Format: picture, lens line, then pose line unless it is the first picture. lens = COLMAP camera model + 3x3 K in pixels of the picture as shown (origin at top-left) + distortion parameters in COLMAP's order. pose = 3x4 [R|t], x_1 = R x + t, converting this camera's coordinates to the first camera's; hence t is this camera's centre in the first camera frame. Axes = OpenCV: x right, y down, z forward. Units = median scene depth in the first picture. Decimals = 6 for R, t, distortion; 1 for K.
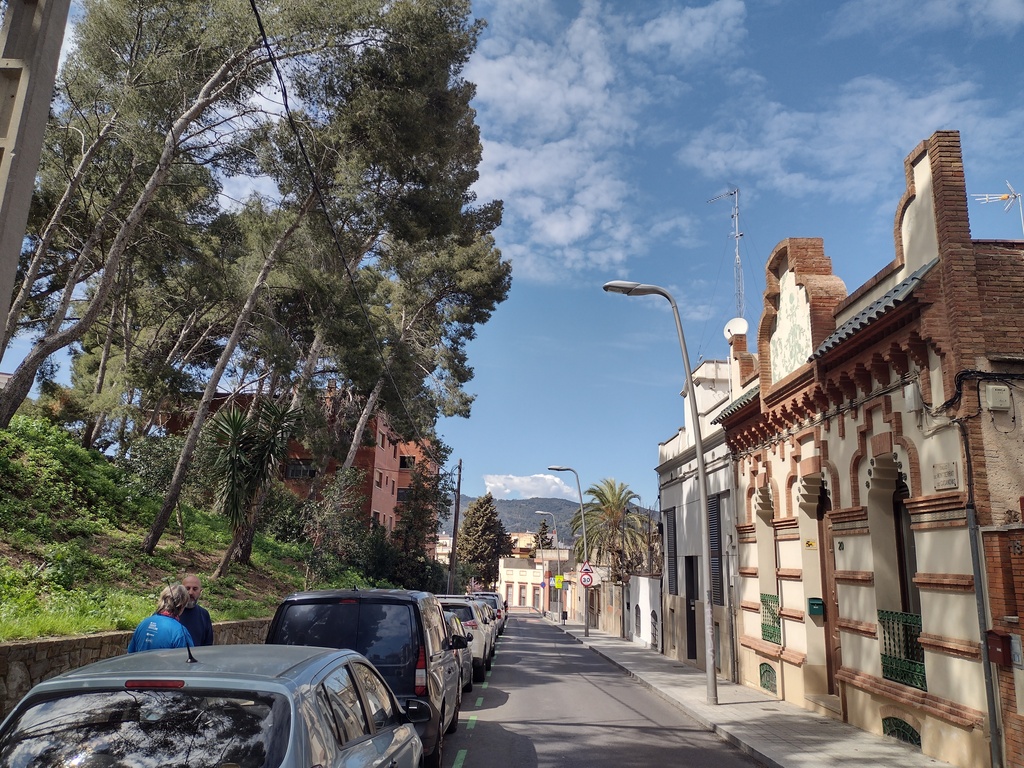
lens RADIAL K [[800.1, 0, 512.0], [0, 800.1, 384.0], [0, 0, 1]] dist [0.012053, -0.001678]
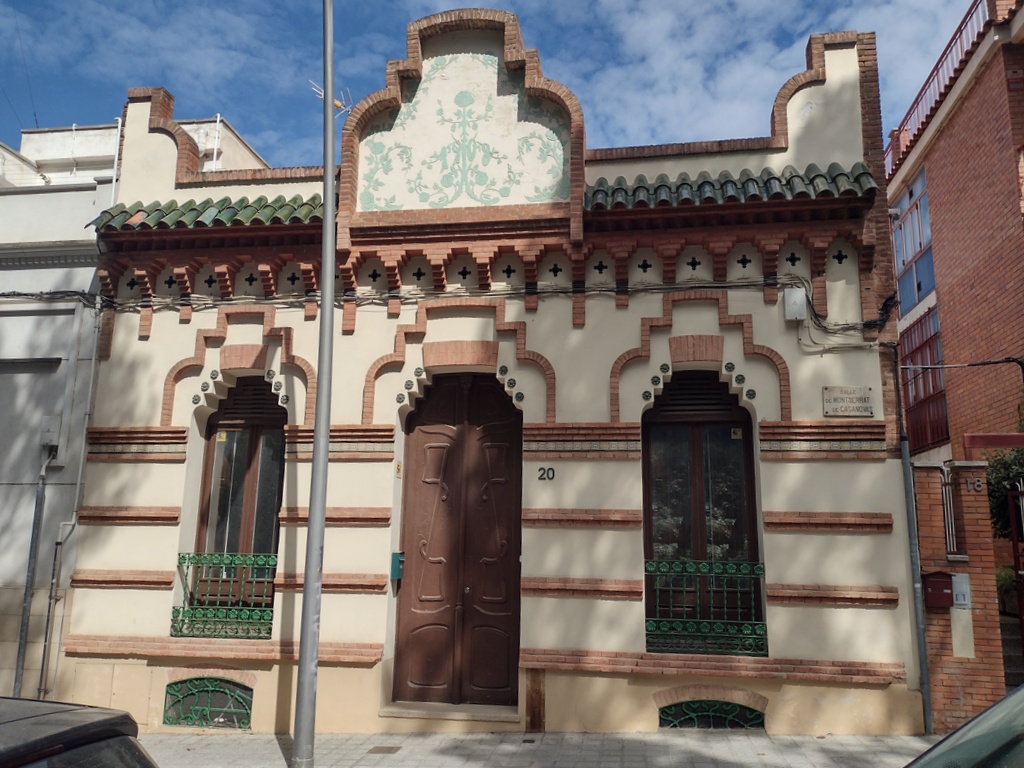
lens RADIAL K [[800.1, 0, 512.0], [0, 800.1, 384.0], [0, 0, 1]] dist [0.012053, -0.001678]
pose [[0.141628, 0.163048, 0.976400, -0.321388], [-0.220840, 0.966689, -0.129393, 0.253565], [-0.964972, -0.197303, 0.172918, 1.056041]]
